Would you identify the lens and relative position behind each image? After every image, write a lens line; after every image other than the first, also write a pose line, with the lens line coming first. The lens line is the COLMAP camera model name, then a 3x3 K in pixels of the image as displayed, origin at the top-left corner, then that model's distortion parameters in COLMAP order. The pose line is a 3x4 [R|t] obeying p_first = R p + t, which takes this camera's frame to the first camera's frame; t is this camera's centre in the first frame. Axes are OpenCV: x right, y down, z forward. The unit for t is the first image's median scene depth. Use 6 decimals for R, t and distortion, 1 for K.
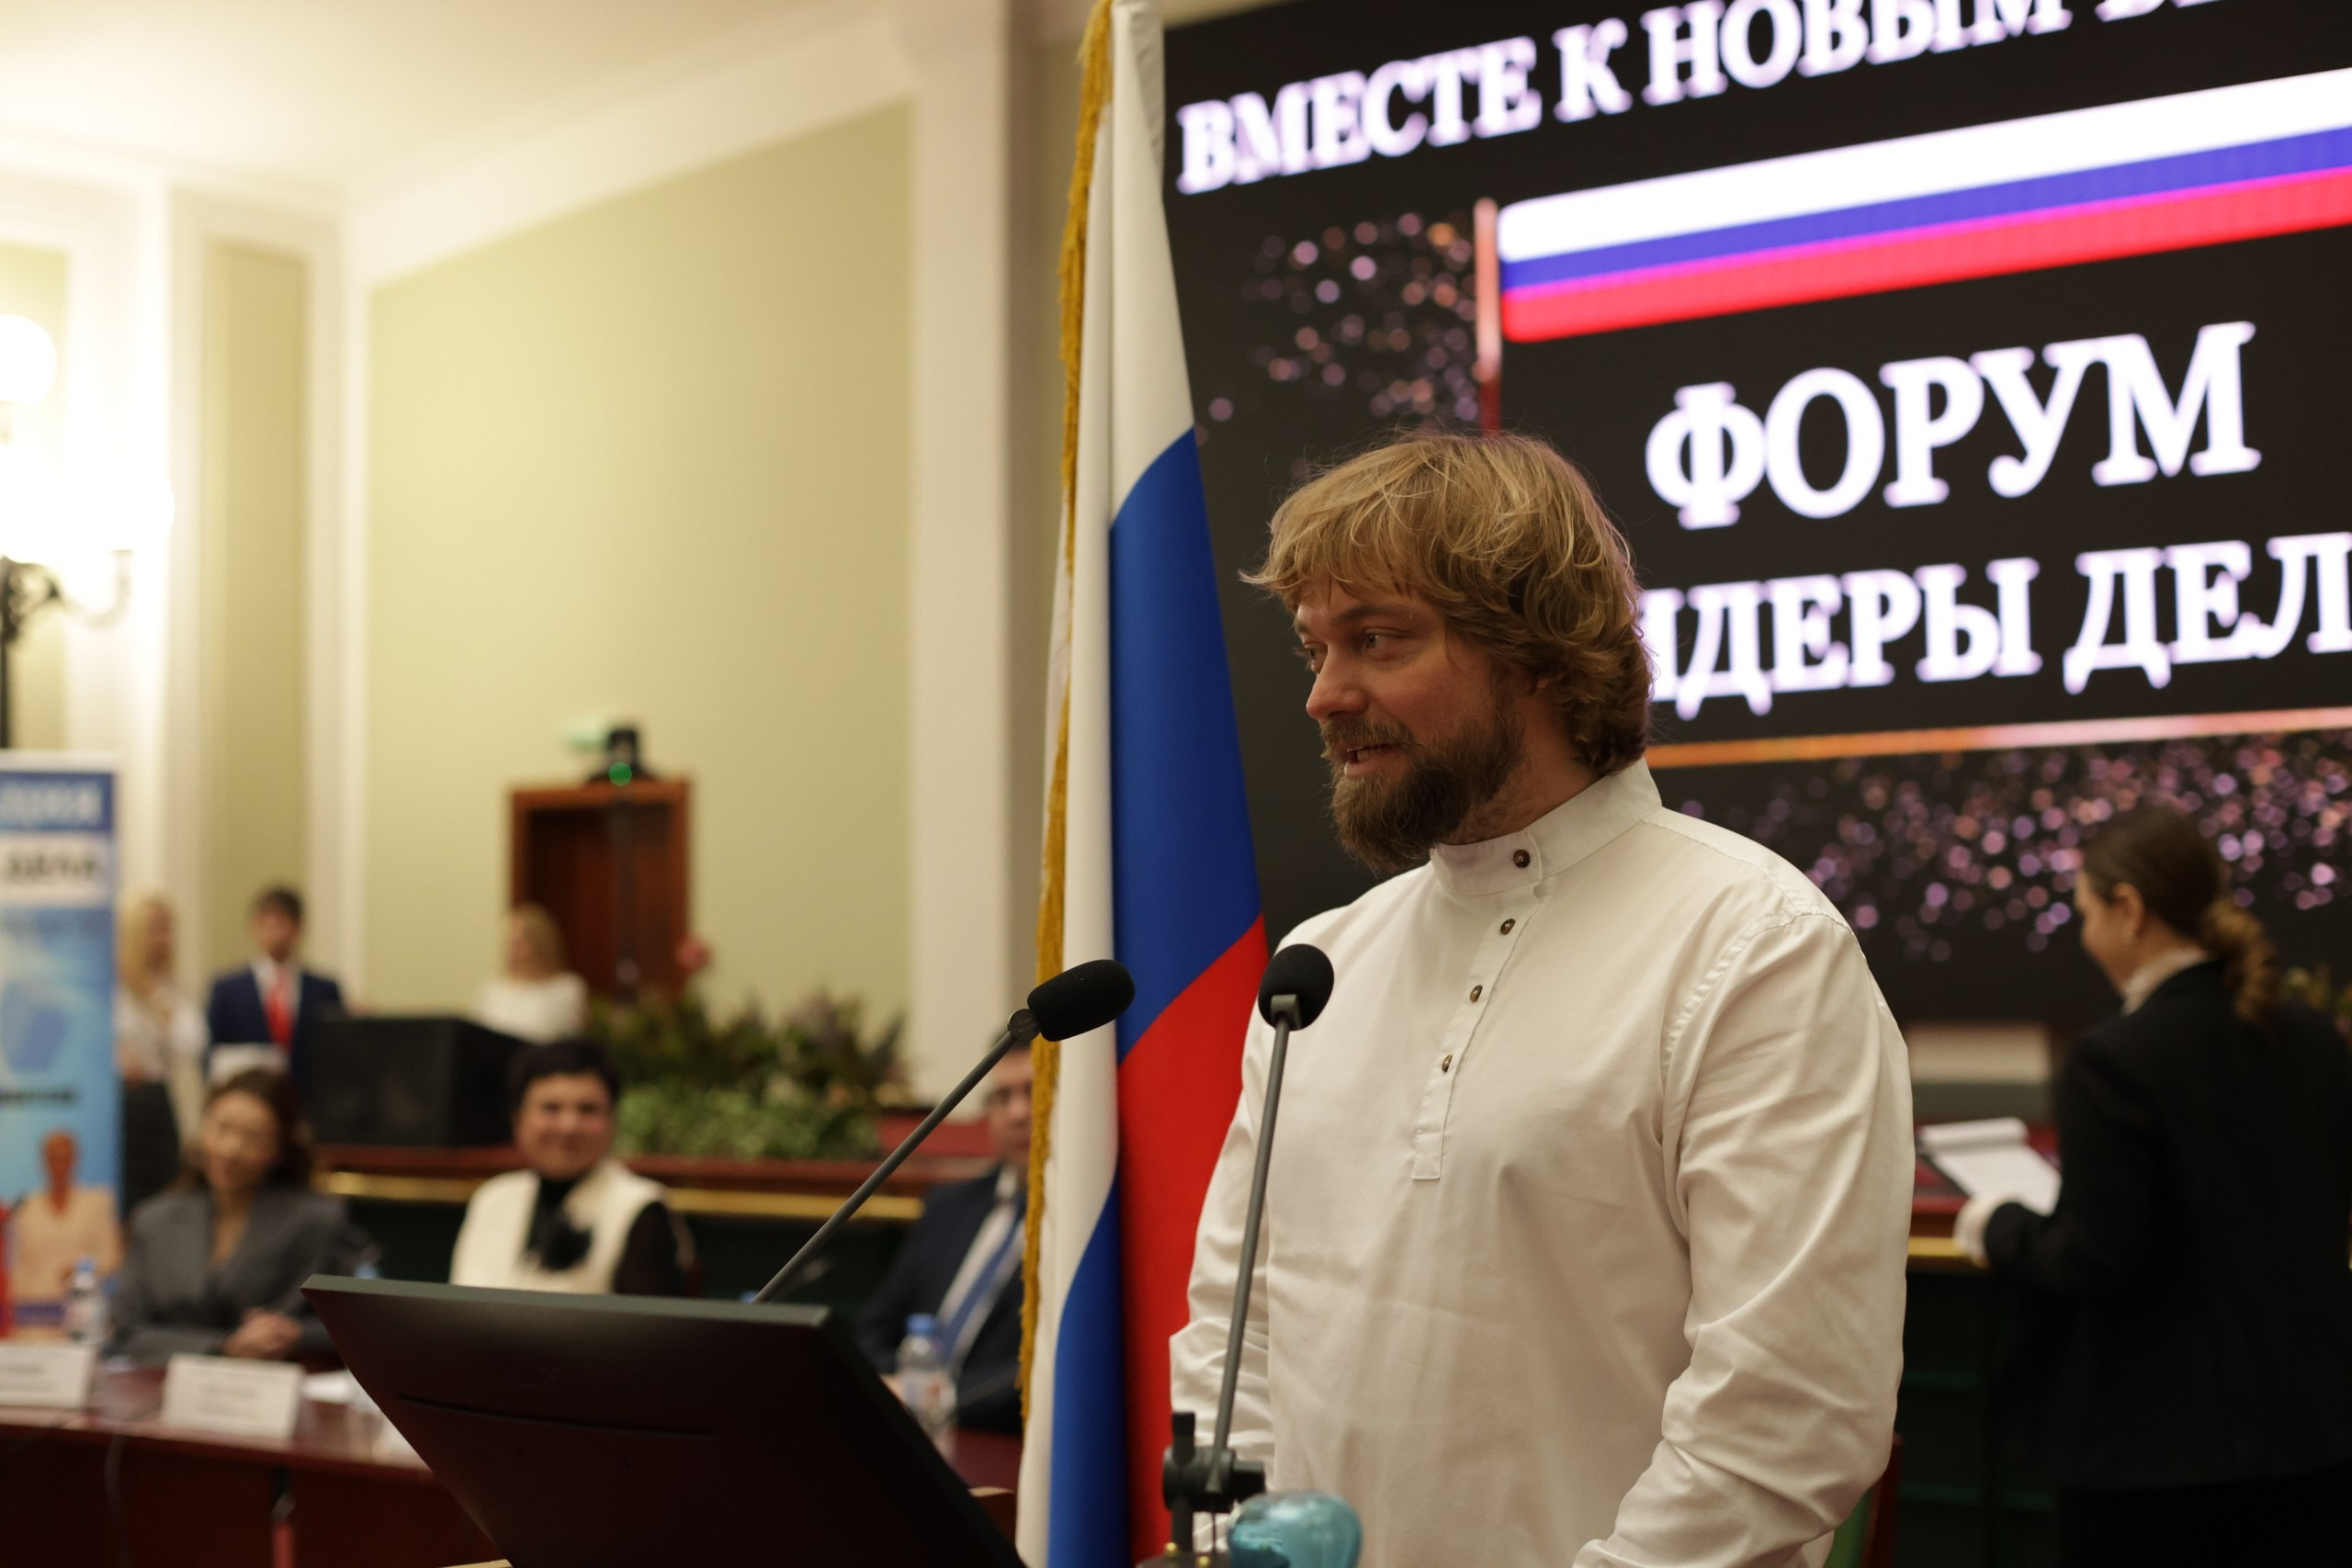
lens RADIAL K [[3468.3, 0, 1186.4], [0, 3468.3, 783.5], [0, 0, 1]] dist [-0.127947, 0.000000]
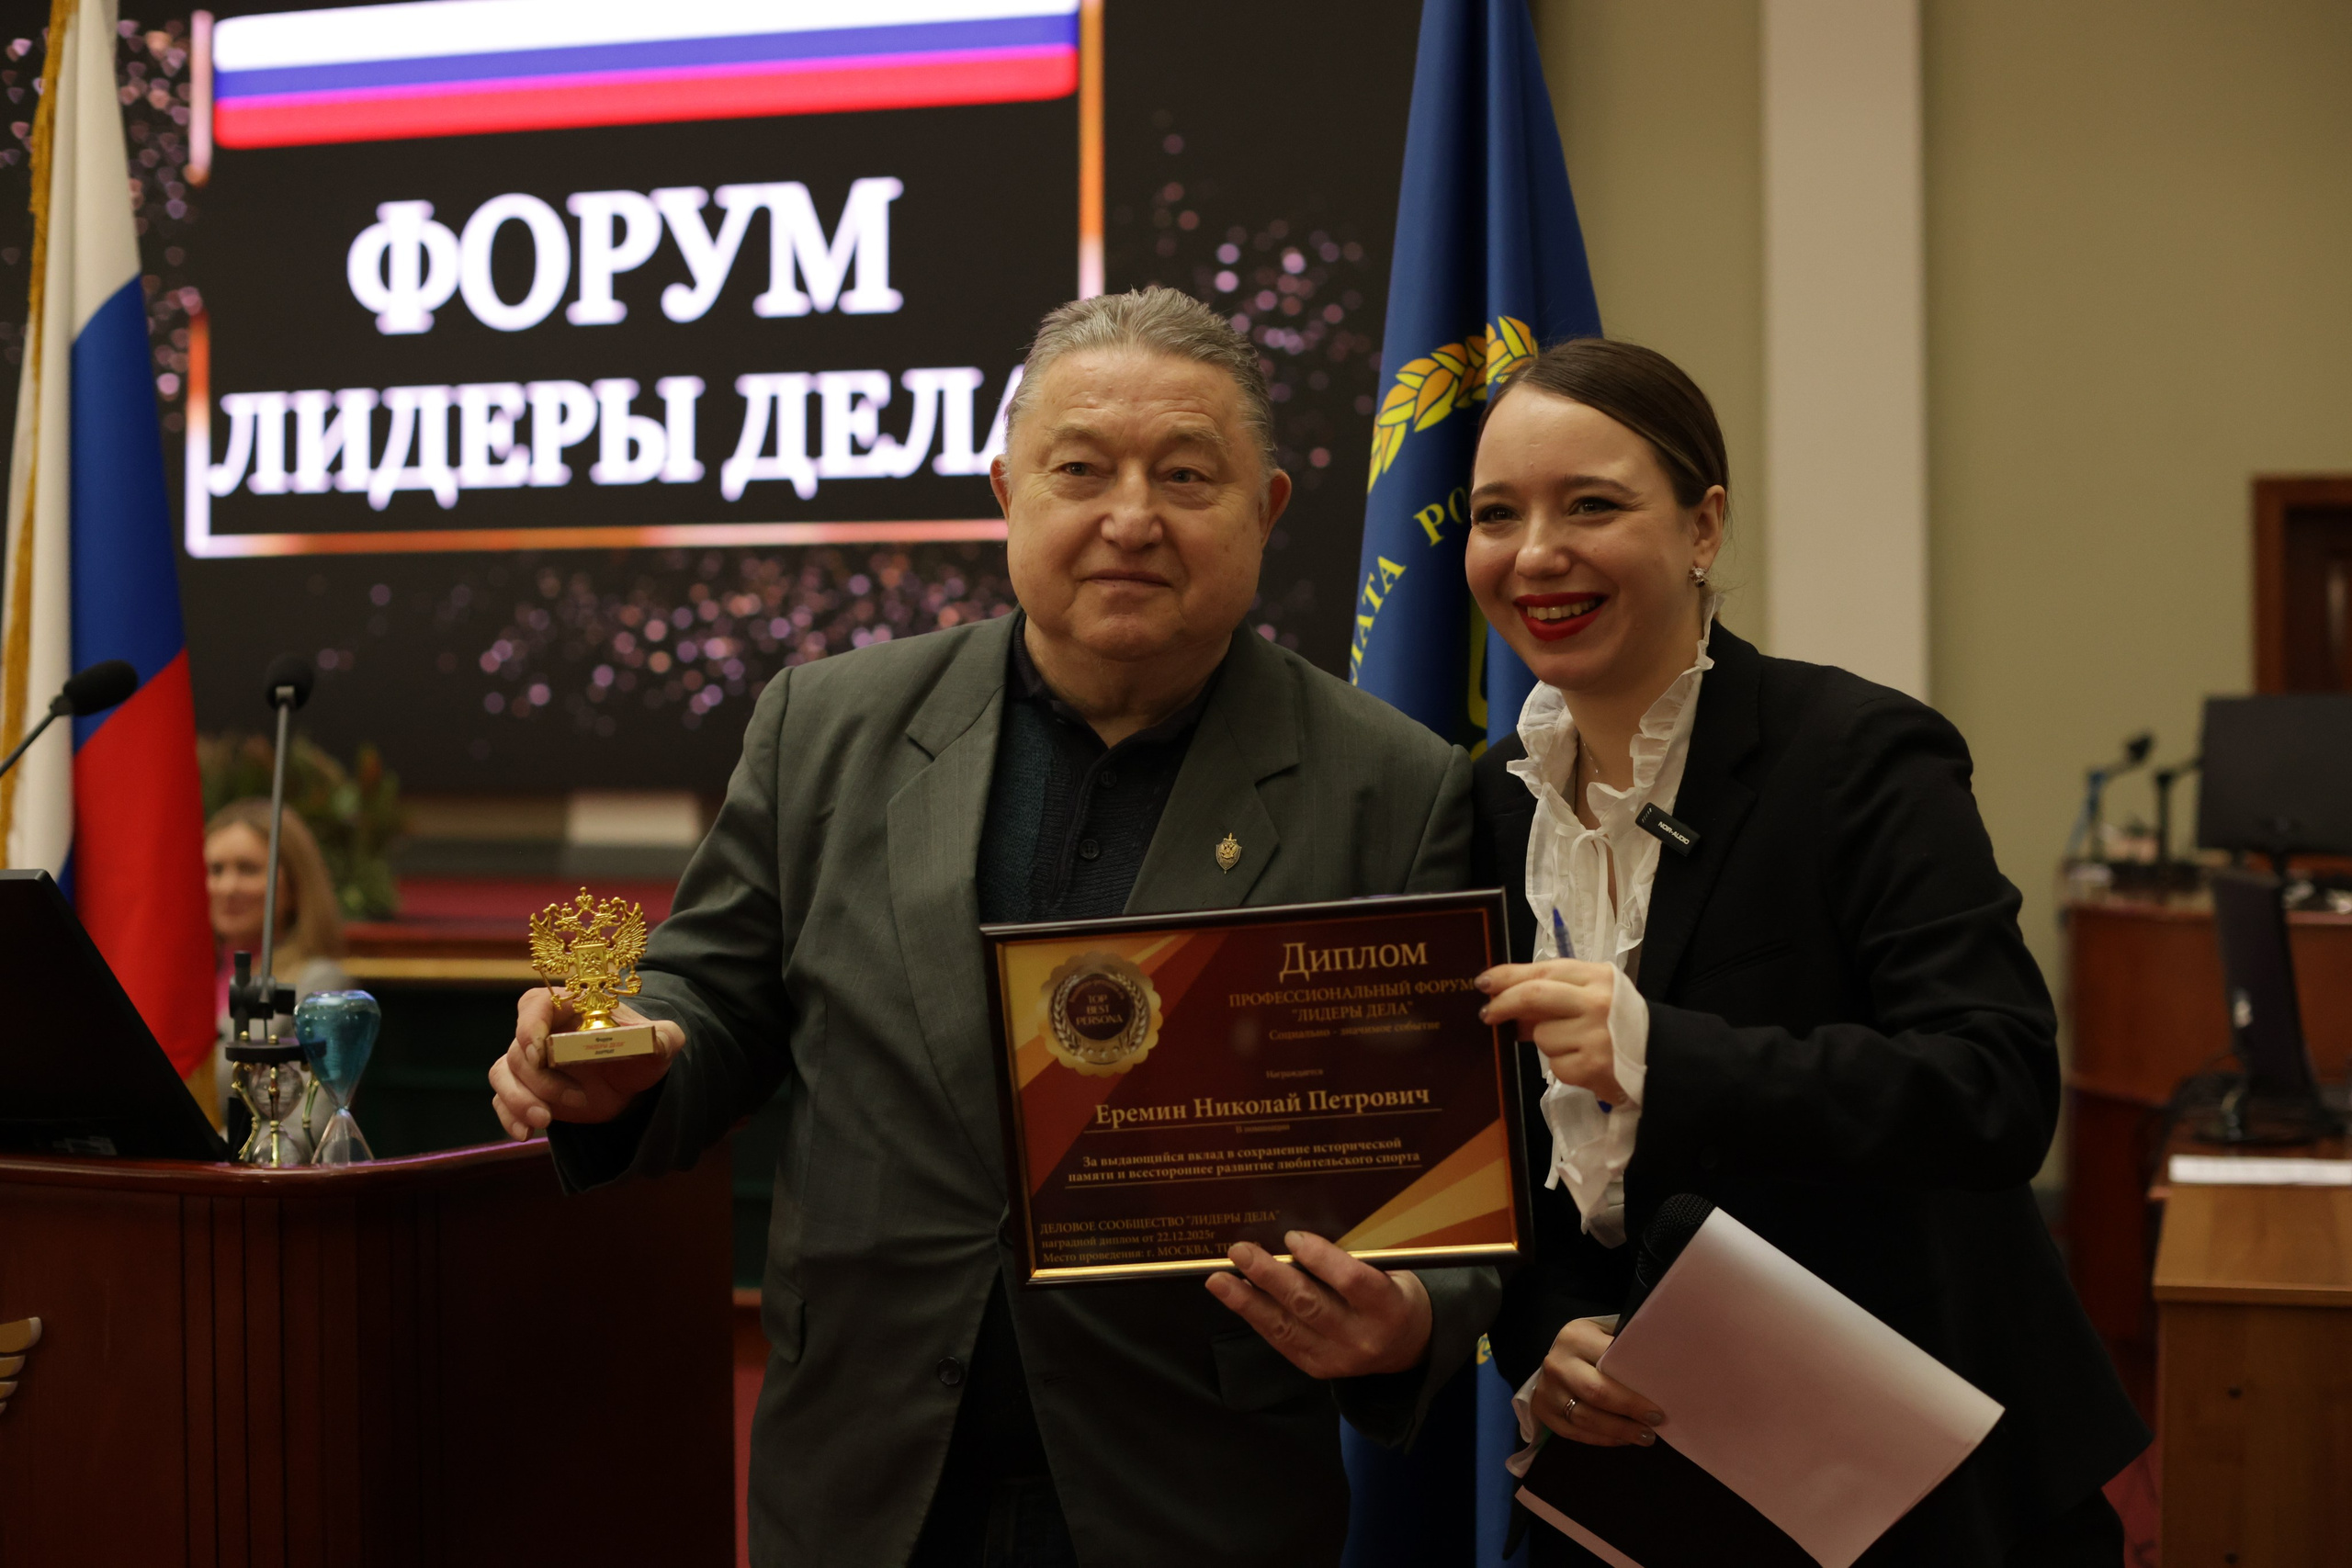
lens RADIAL K [[3468.3, 0, 1209.9], [0, 3468.3, 774.1], [0, 0, 1]] dist [-0.127947, 0.000000]
pose [[0.920296, 0.014001, 0.390972, -0.037452], [-0.035811, 0.998179, 0.048548, 0.002704], [-0.389580, -0.058680, 0.919121, -0.102715]]
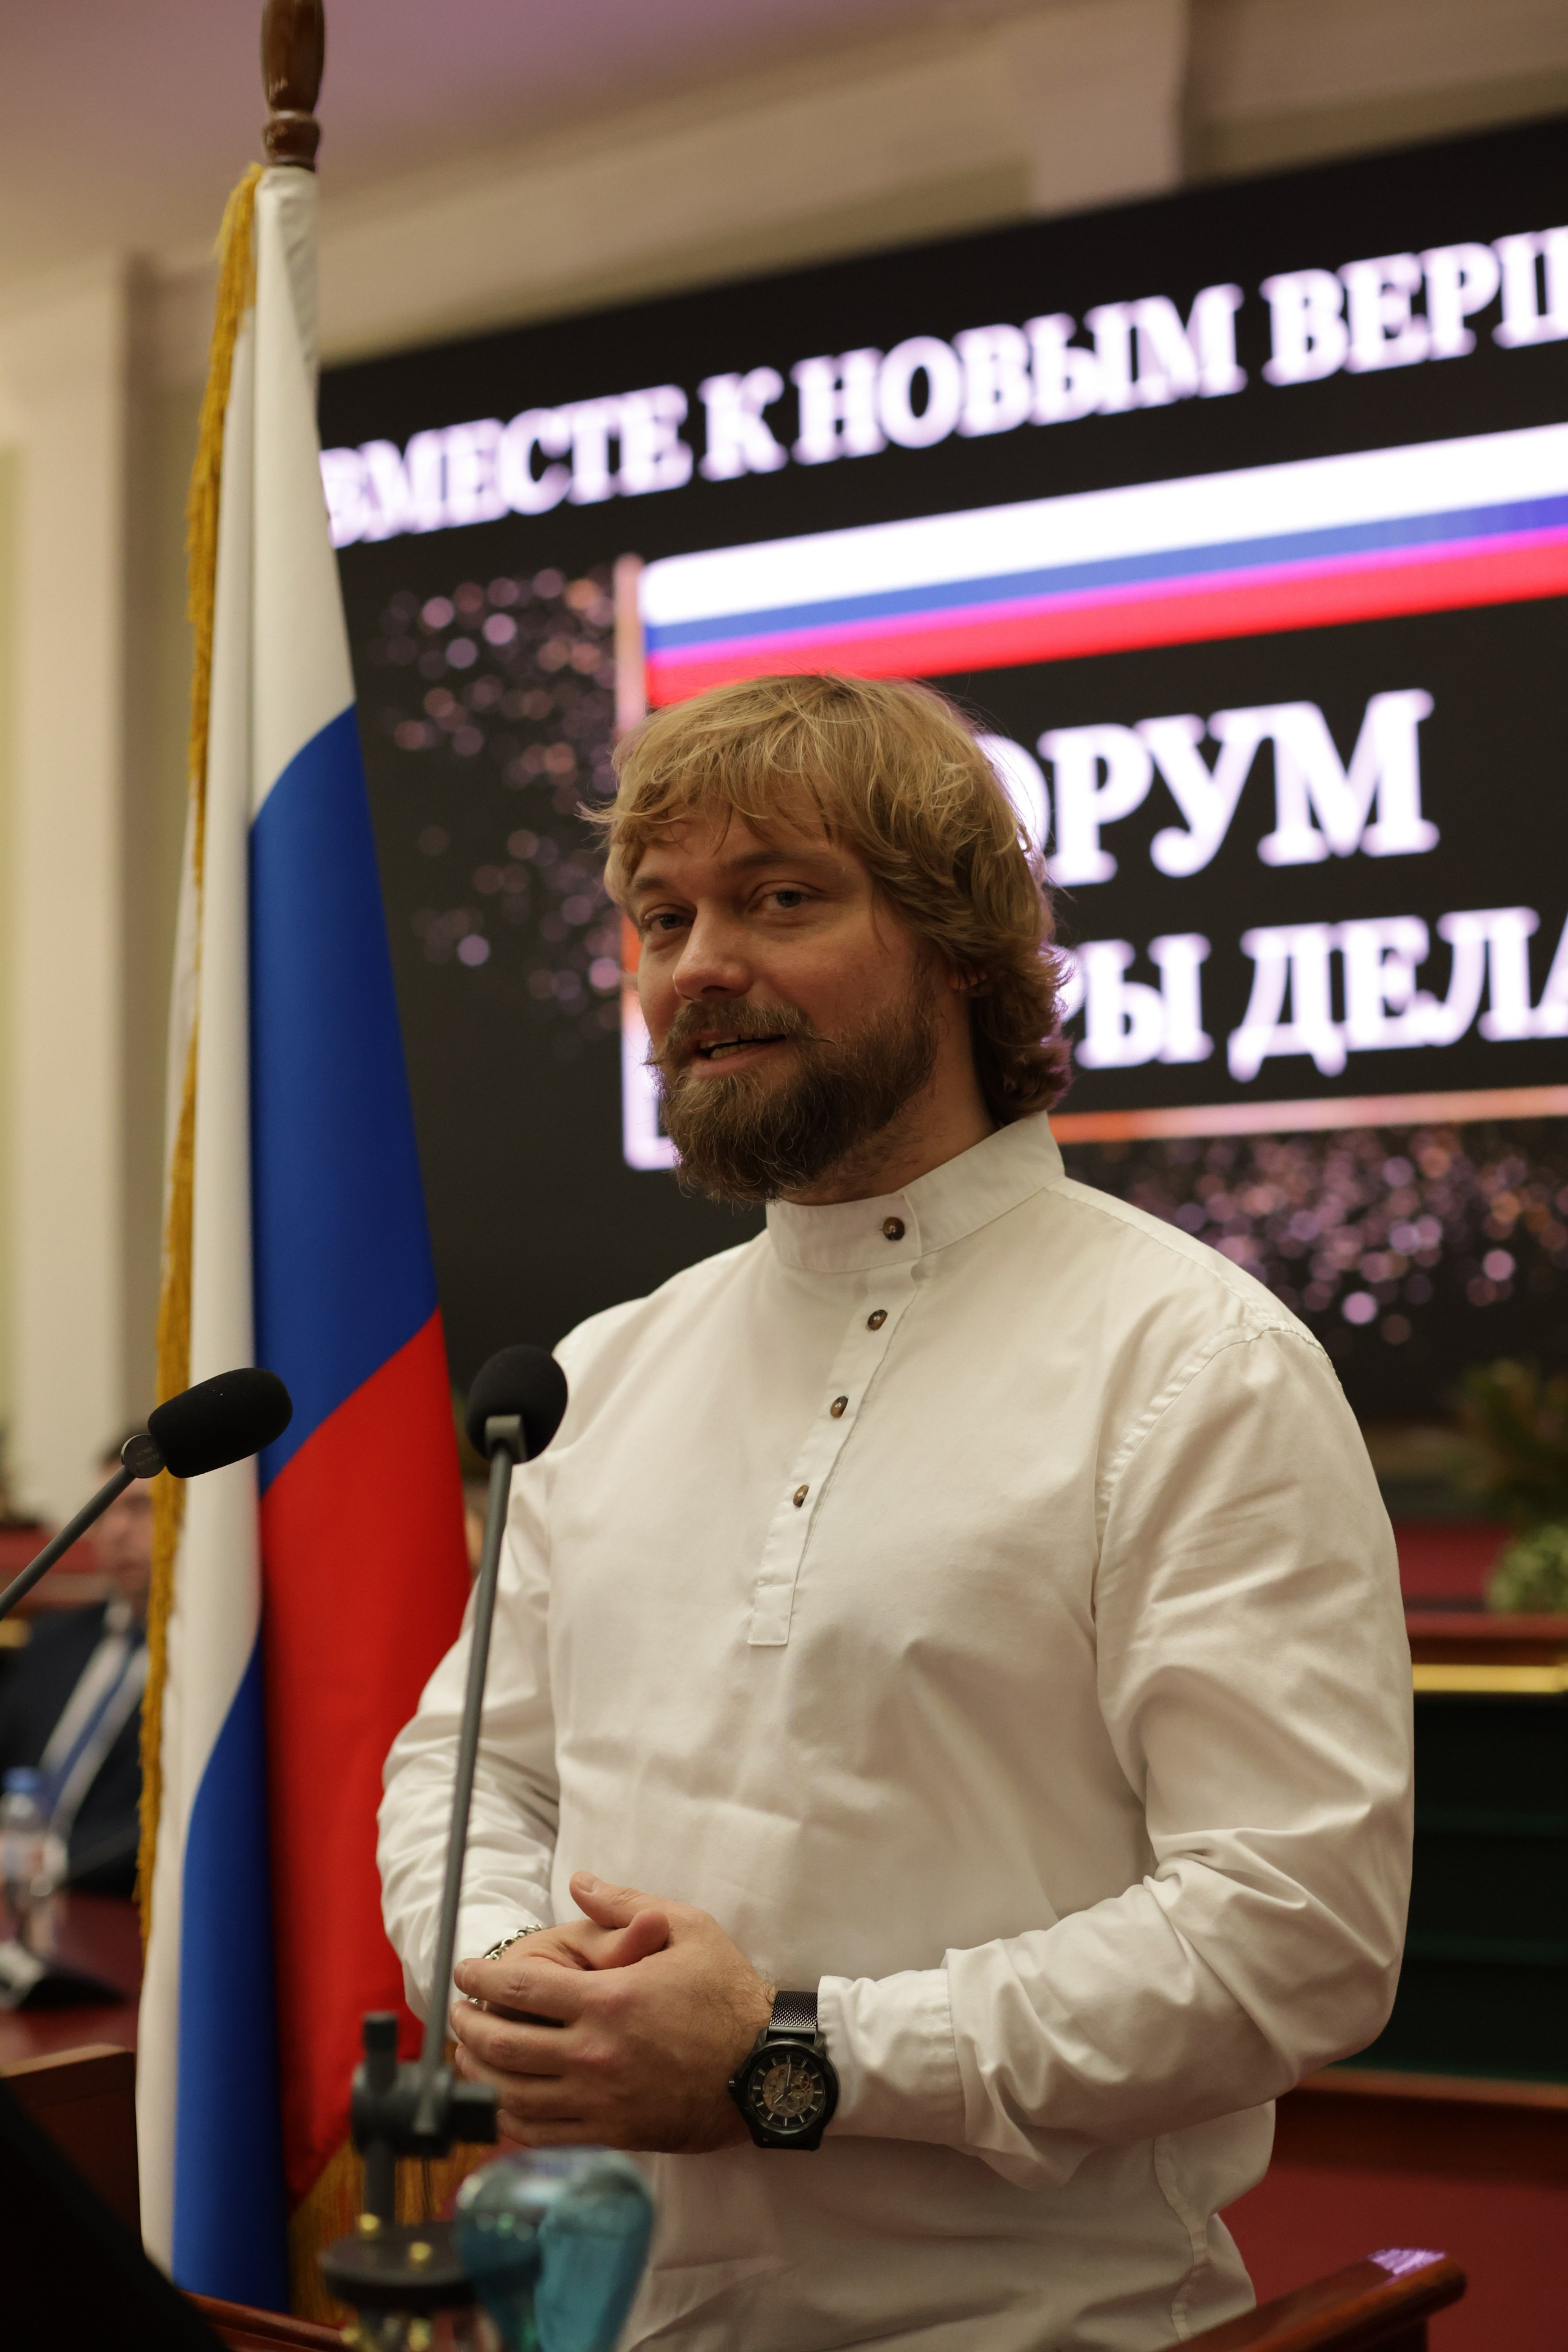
lens RADIAL K [[3468.6, 0, 791.1], [0, 3468.6, 1193.0], [0, 0, 1]] dist [-0.127947, 0.000000]
pose [[0.990126, -0.000507, 0.140181, -0.002962], [-0.000017, 0.999993, 0.003736, 0.002295], [-0.140182, -0.003702, 0.990119, 0.055811]]
